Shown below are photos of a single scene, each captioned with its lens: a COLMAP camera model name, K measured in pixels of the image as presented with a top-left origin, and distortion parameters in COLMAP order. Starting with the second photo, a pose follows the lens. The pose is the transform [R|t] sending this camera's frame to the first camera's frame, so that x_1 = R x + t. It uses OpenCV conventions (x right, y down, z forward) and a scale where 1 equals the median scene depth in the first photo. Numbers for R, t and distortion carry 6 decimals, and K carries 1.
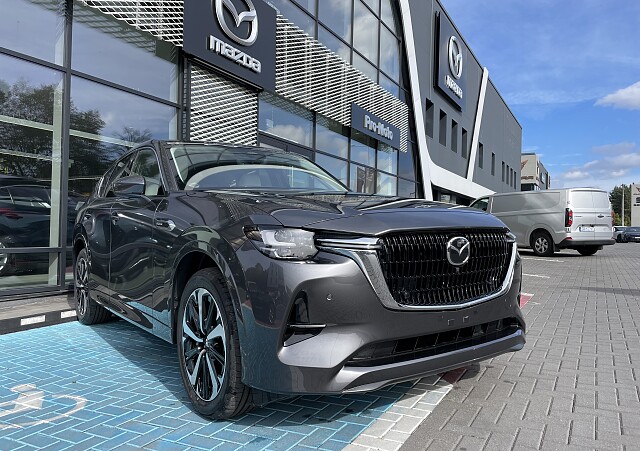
lens RADIAL K [[486.8, 0, 315.7], [0, 486.8, 223.4], [0, 0, 1]] dist [0.070203, -0.095113]
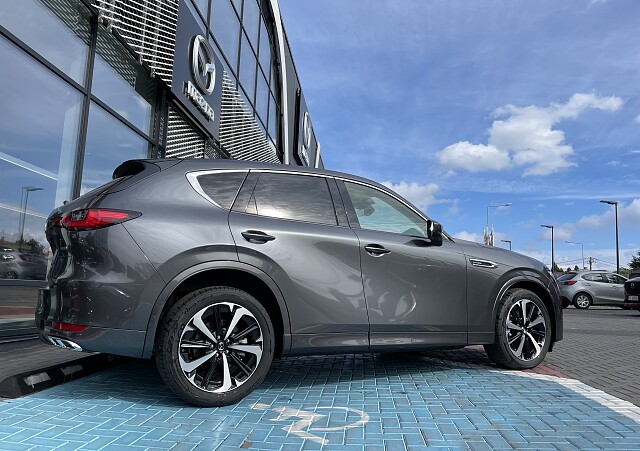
lens RADIAL K [[486.8, 0, 316.9], [0, 486.8, 226.1], [0, 0, 1]] dist [0.070203, -0.095113]
pose [[0.912472, 0.077537, 0.401725, -0.360665], [-0.032581, 0.992531, -0.117565, 0.029392], [-0.407840, 0.094186, 0.908183, -0.007250]]
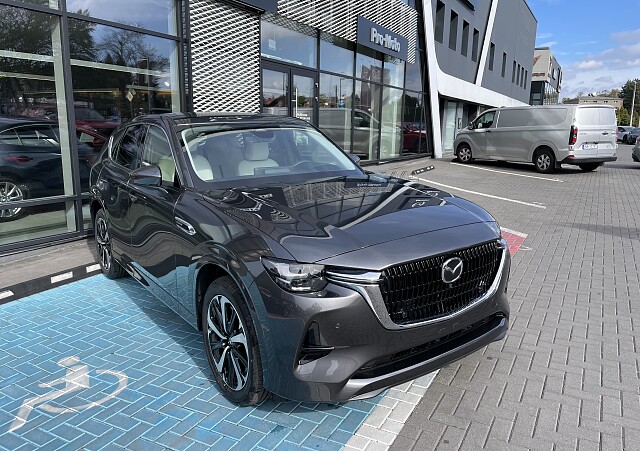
lens RADIAL K [[486.8, 0, 321.5], [0, 486.8, 222.4], [0, 0, 1]] dist [0.070203, -0.095113]
pose [[0.999983, -0.004338, 0.003972, -0.003649], [0.003417, 0.978128, 0.207974, -0.085011], [-0.004788, -0.207956, 0.978126, -0.021796]]
